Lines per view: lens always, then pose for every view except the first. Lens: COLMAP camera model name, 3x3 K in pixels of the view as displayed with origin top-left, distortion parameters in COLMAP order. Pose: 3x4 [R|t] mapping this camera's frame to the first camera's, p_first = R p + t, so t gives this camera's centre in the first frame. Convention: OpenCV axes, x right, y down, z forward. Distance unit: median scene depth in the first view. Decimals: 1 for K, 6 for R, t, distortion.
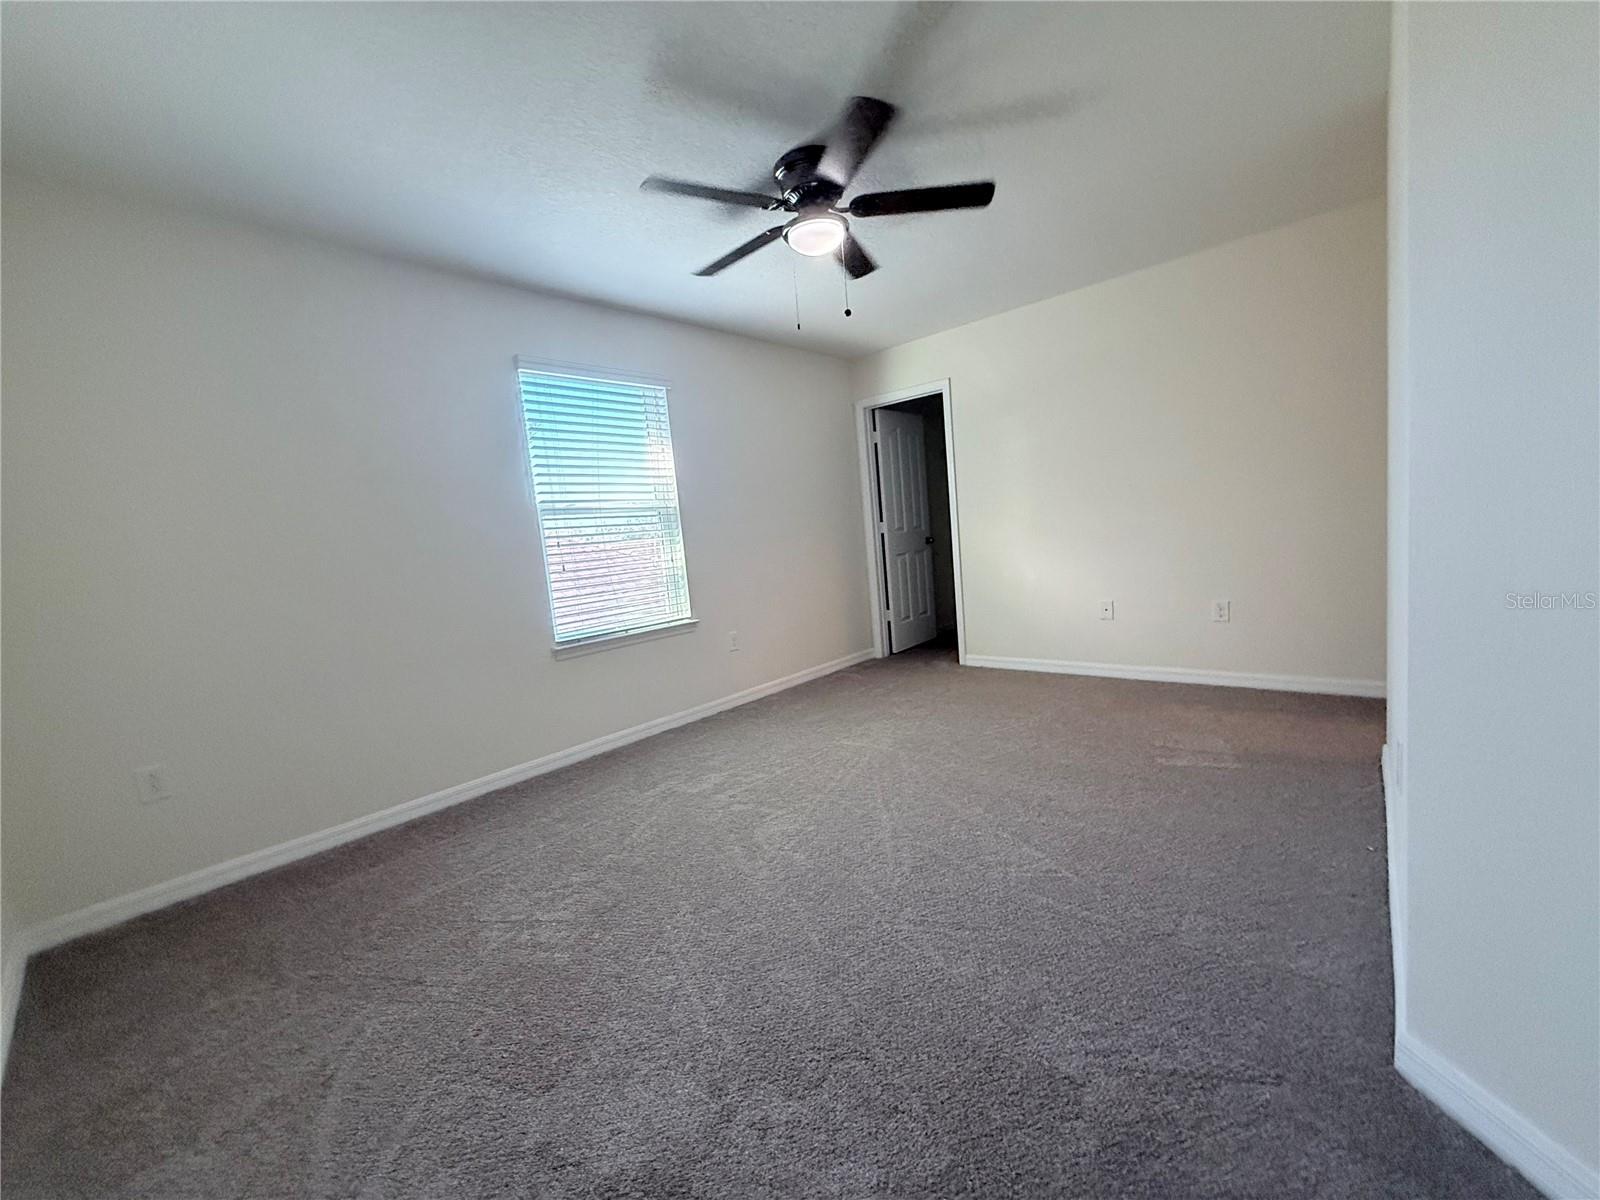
lens RADIAL K [[634.4, 0, 800.0], [0, 634.4, 600.0], [0, 0, 1]] dist [0.000281, 0.000038]
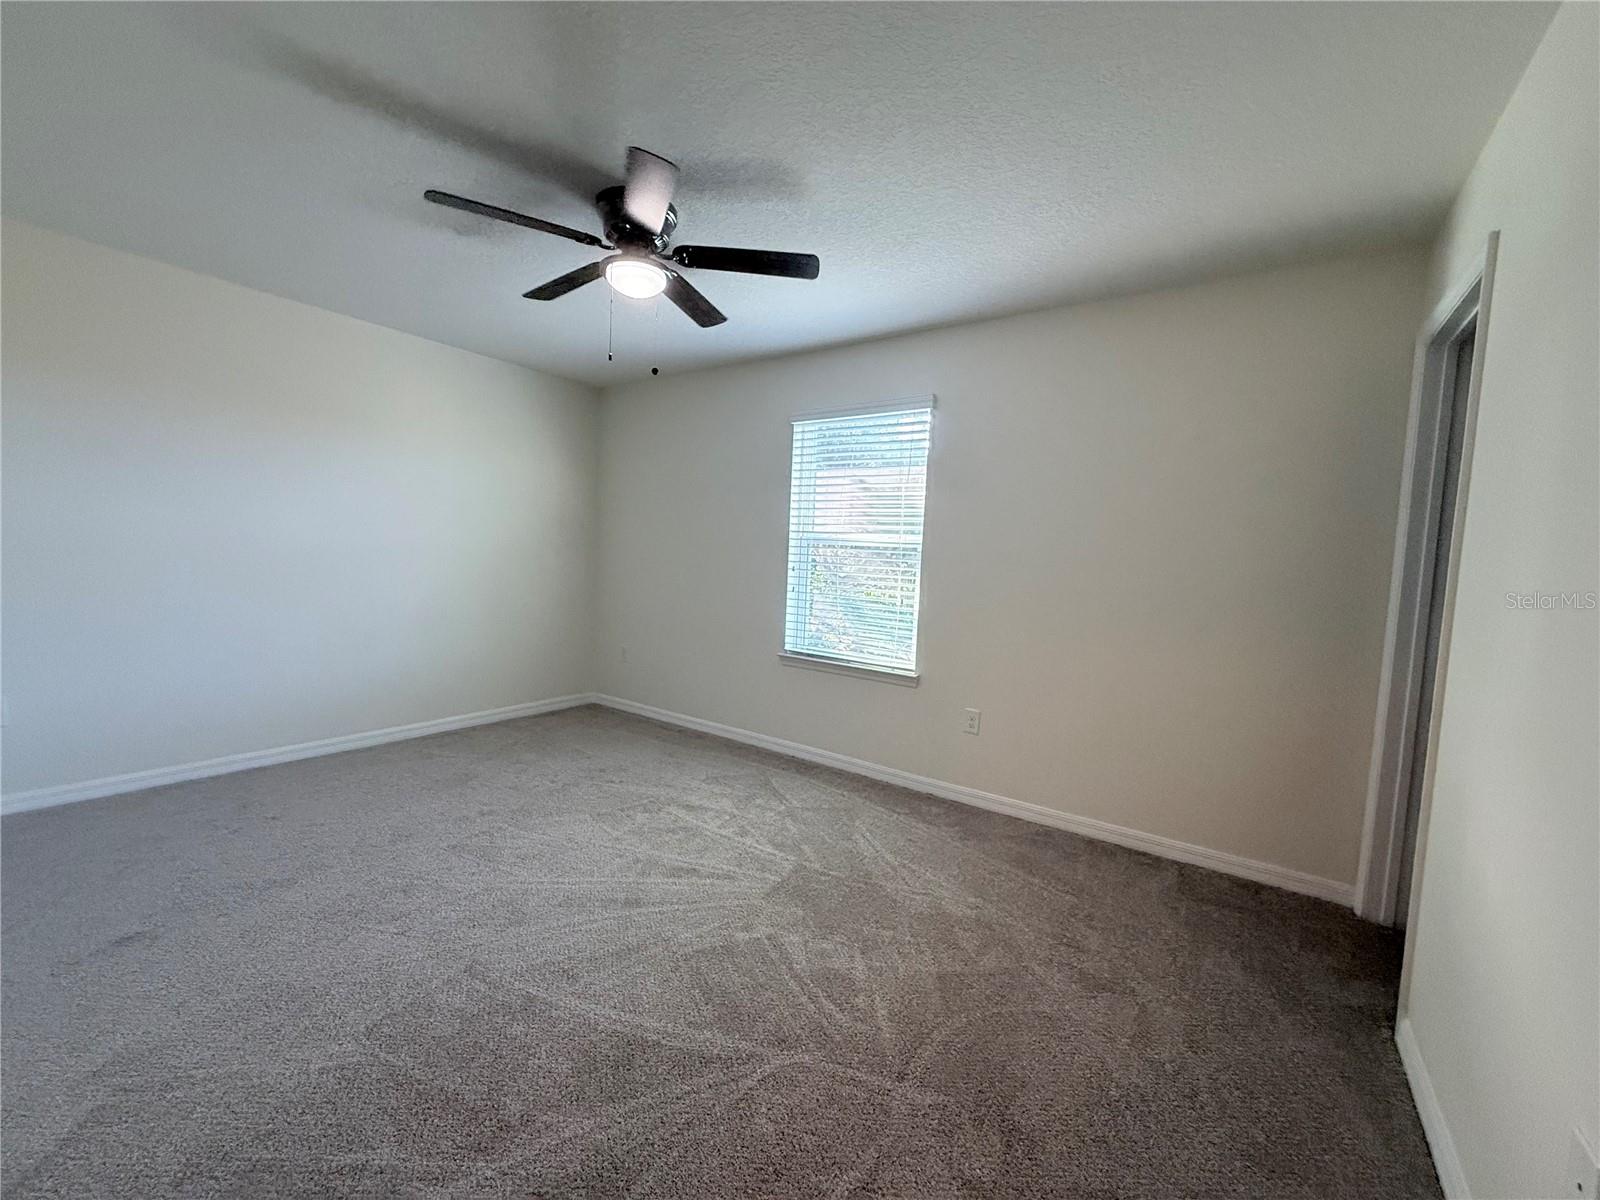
lens RADIAL K [[634.4, 0, 800.0], [0, 634.4, 600.0], [0, 0, 1]] dist [0.000281, 0.000038]
pose [[0.117212, 0.155321, -0.980886, 0.767764], [-0.167668, 0.976610, 0.134608, -0.187881], [0.978851, 0.148685, 0.140513, 0.840769]]
